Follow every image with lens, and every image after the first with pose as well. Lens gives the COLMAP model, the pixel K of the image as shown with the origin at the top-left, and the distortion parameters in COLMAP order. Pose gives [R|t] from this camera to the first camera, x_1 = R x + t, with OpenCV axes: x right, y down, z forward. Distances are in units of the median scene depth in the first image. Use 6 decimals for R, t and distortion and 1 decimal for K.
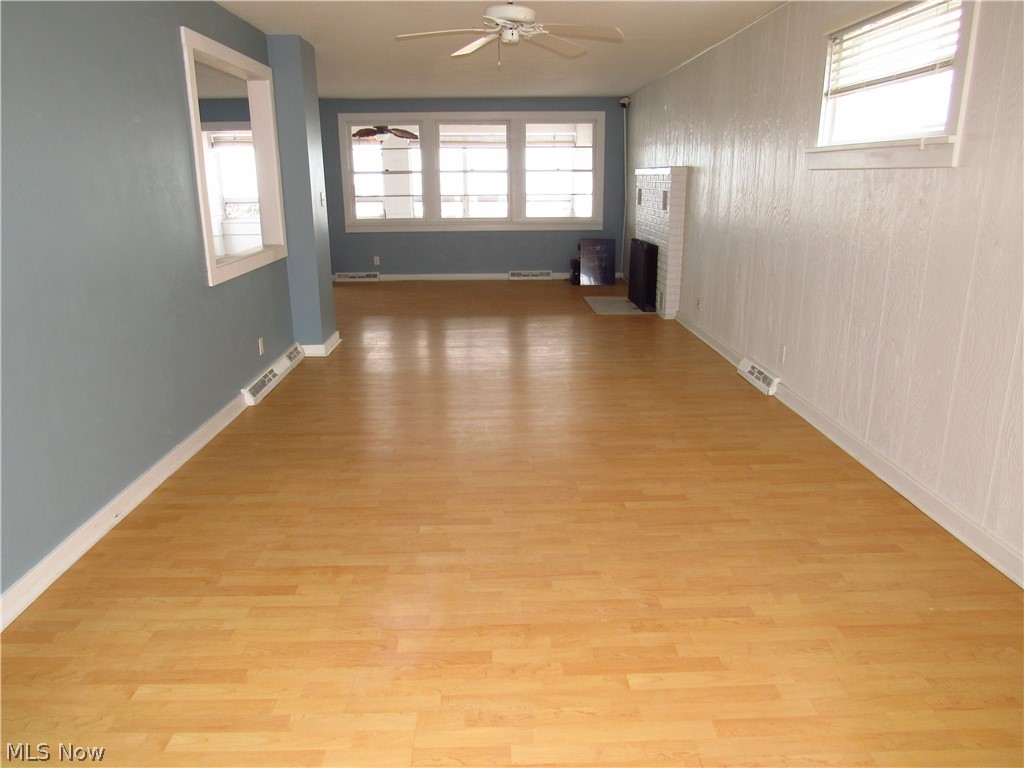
lens RADIAL K [[741.6, 0, 512.0], [0, 741.6, 384.0], [0, 0, 1]] dist [-0.023924, 0.010361]
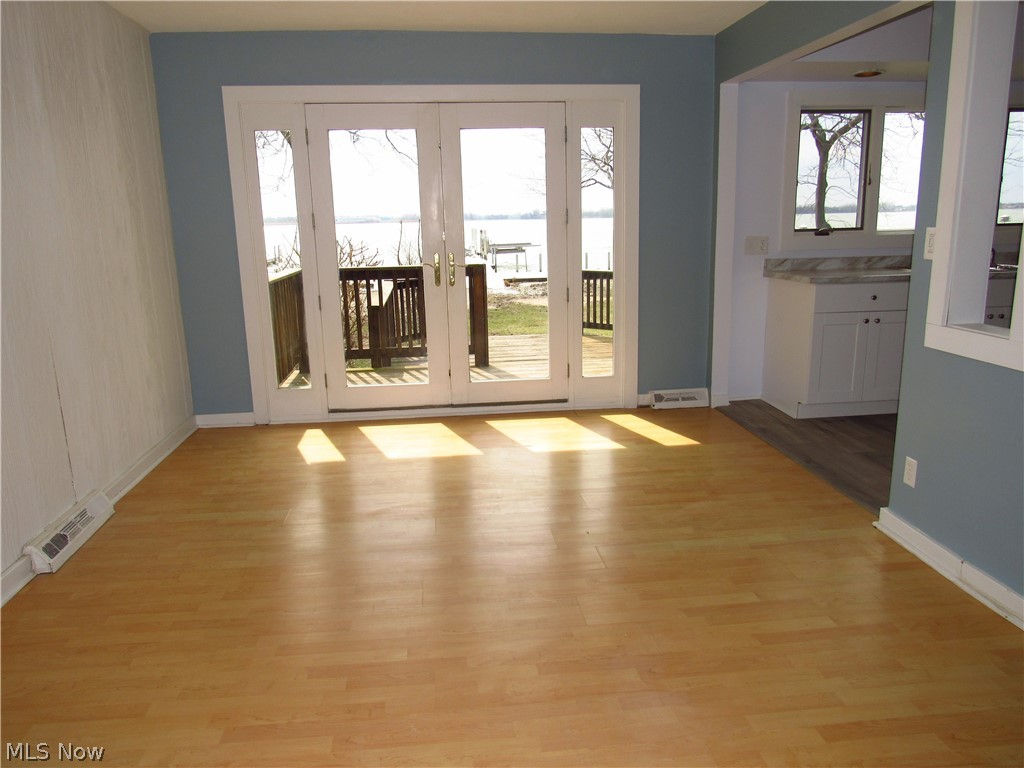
lens RADIAL K [[741.6, 0, 512.0], [0, 741.6, 384.0], [0, 0, 1]] dist [-0.023924, 0.010361]
pose [[-0.996738, 0.039063, -0.070619, 0.059247], [0.001421, 0.883409, 0.468601, -0.415835], [0.080690, 0.466972, -0.880583, 1.616009]]
